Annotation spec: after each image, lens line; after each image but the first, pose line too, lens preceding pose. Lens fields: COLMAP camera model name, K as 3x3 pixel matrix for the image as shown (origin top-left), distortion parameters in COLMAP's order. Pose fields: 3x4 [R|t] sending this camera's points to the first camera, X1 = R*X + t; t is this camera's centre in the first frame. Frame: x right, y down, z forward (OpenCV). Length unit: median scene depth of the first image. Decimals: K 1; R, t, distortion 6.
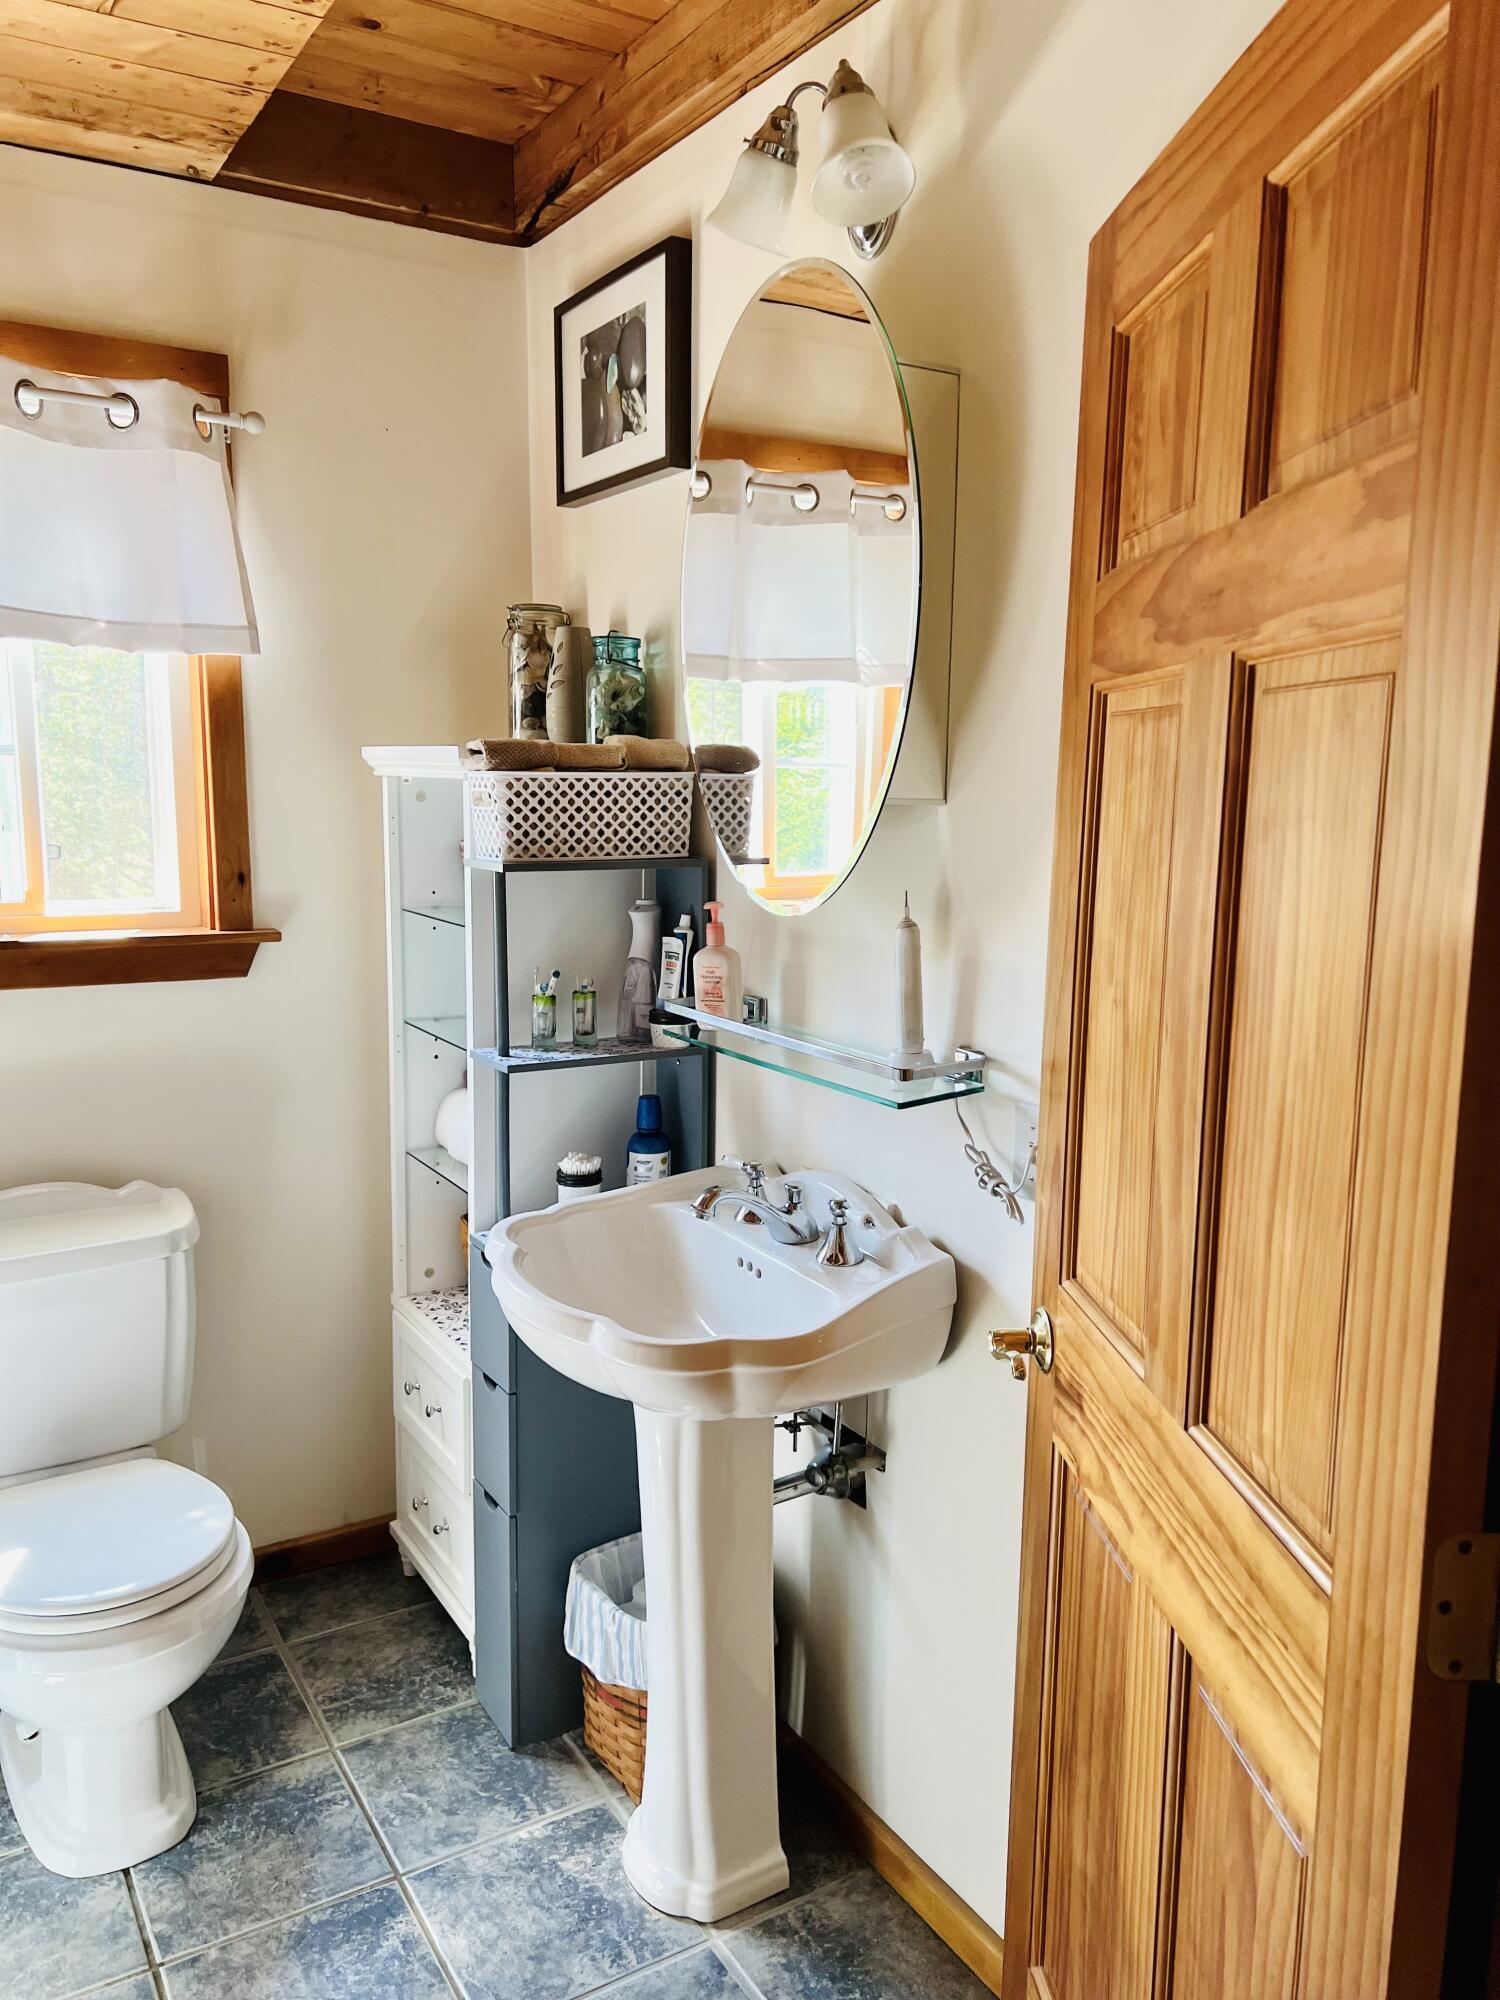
lens RADIAL K [[1510.7, 0, 745.4], [0, 1510.7, 992.7], [0, 0, 1]] dist [0.047482, -0.048420]
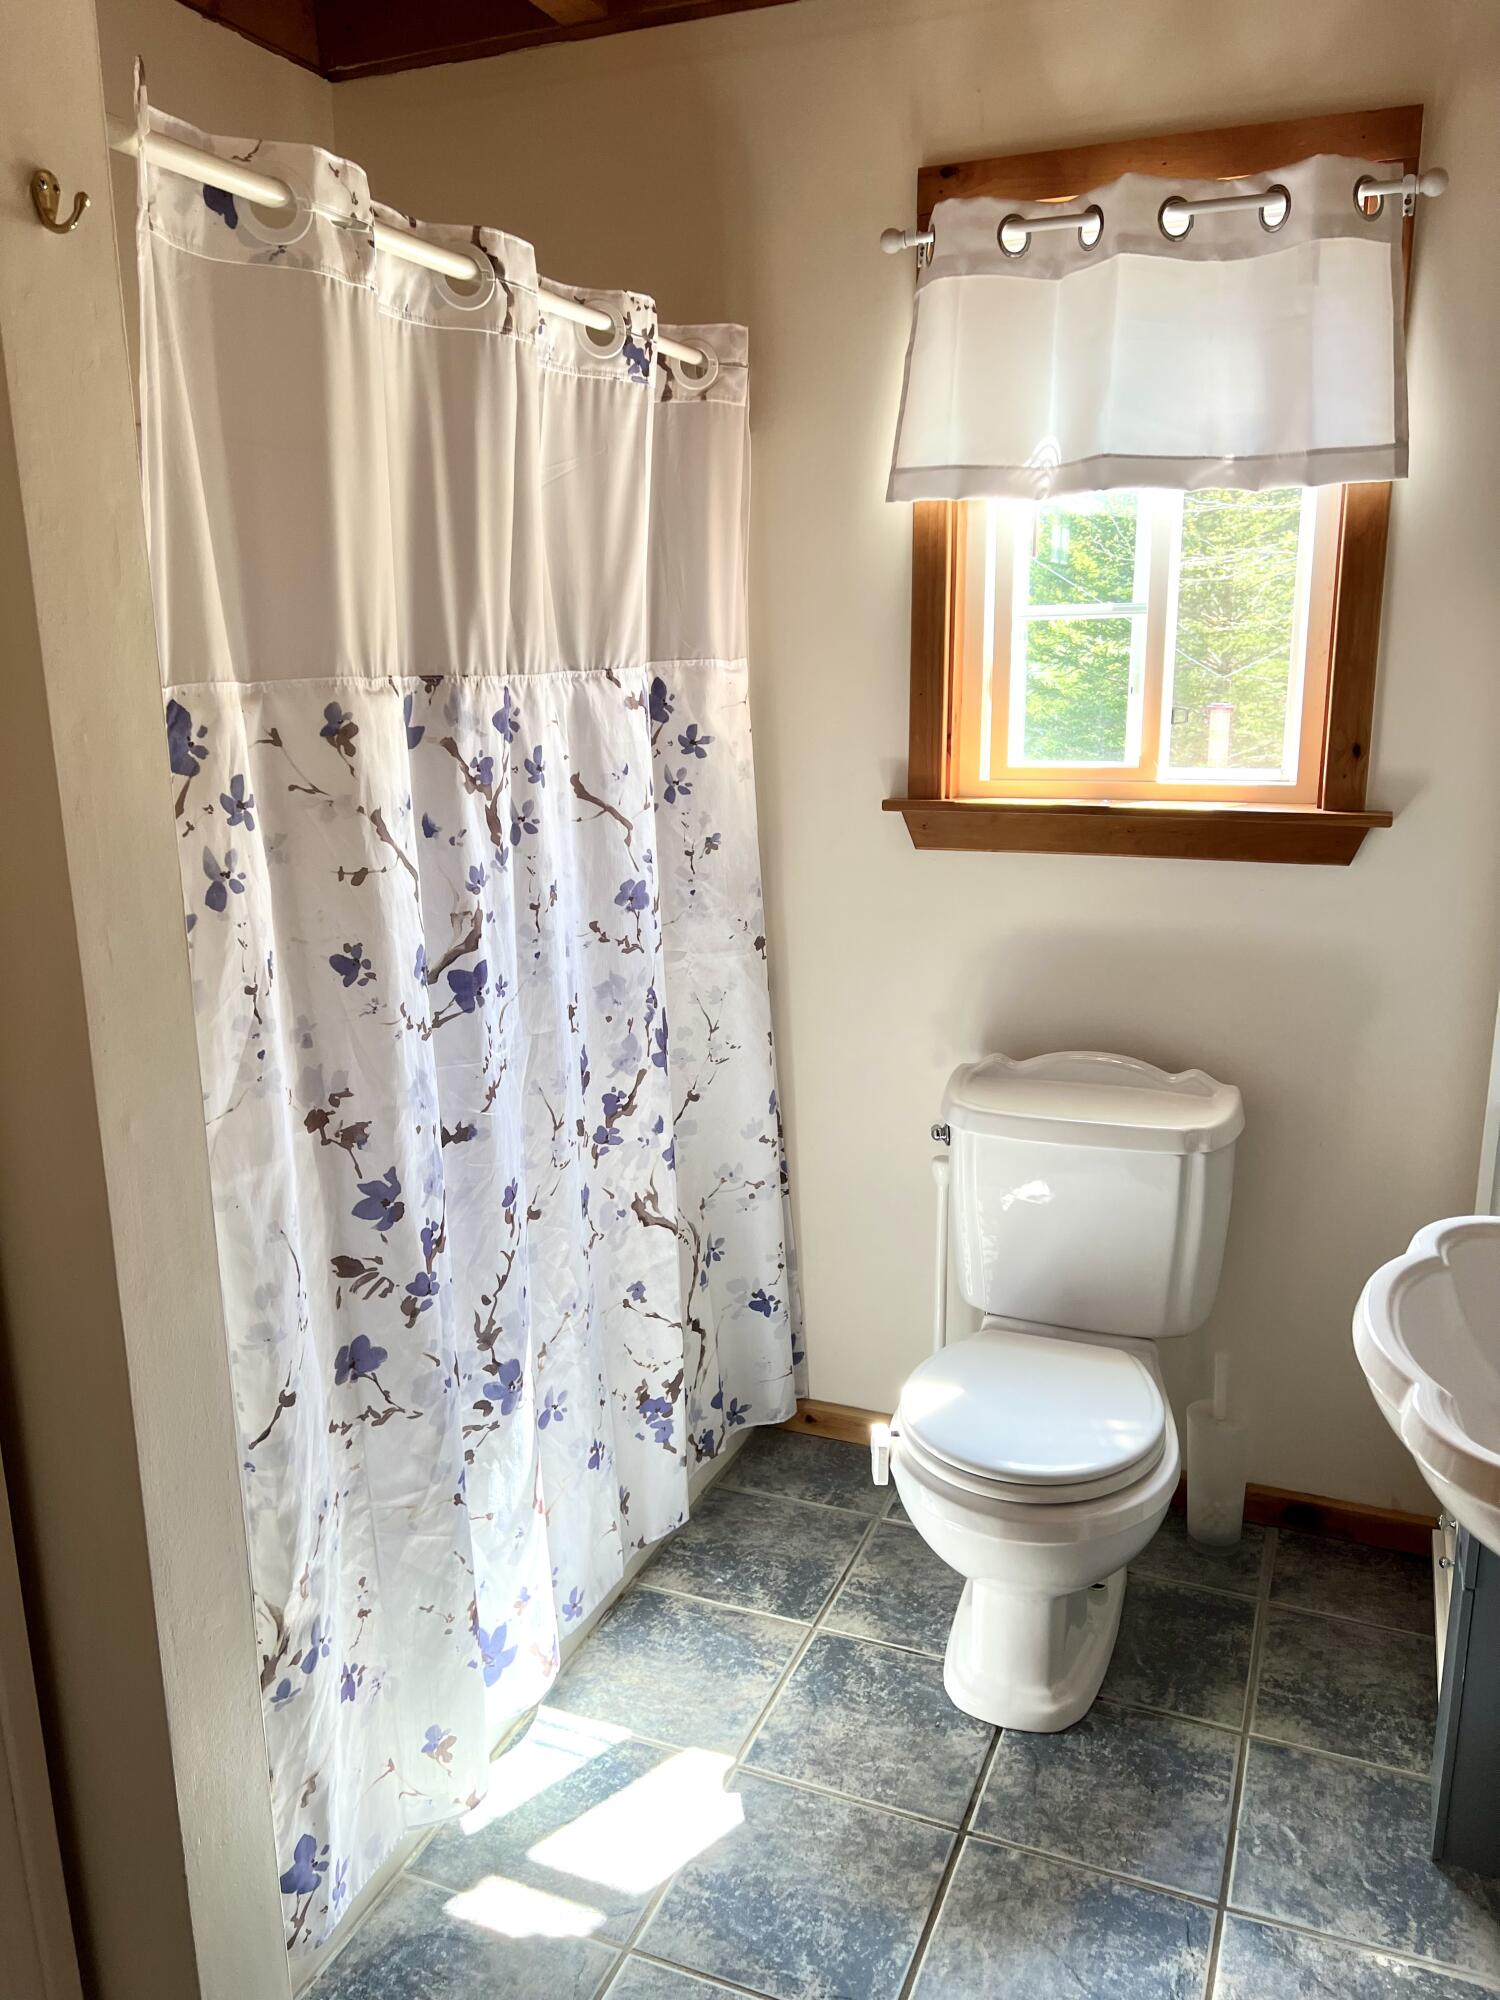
lens RADIAL K [[1510.7, 0, 747.3], [0, 1510.7, 1006.6], [0, 0, 1]] dist [0.047482, -0.048420]
pose [[0.595899, 0.173108, -0.784180, 0.191979], [-0.098160, 0.984869, 0.142819, -0.025502], [0.797038, -0.008130, 0.603875, 0.239502]]
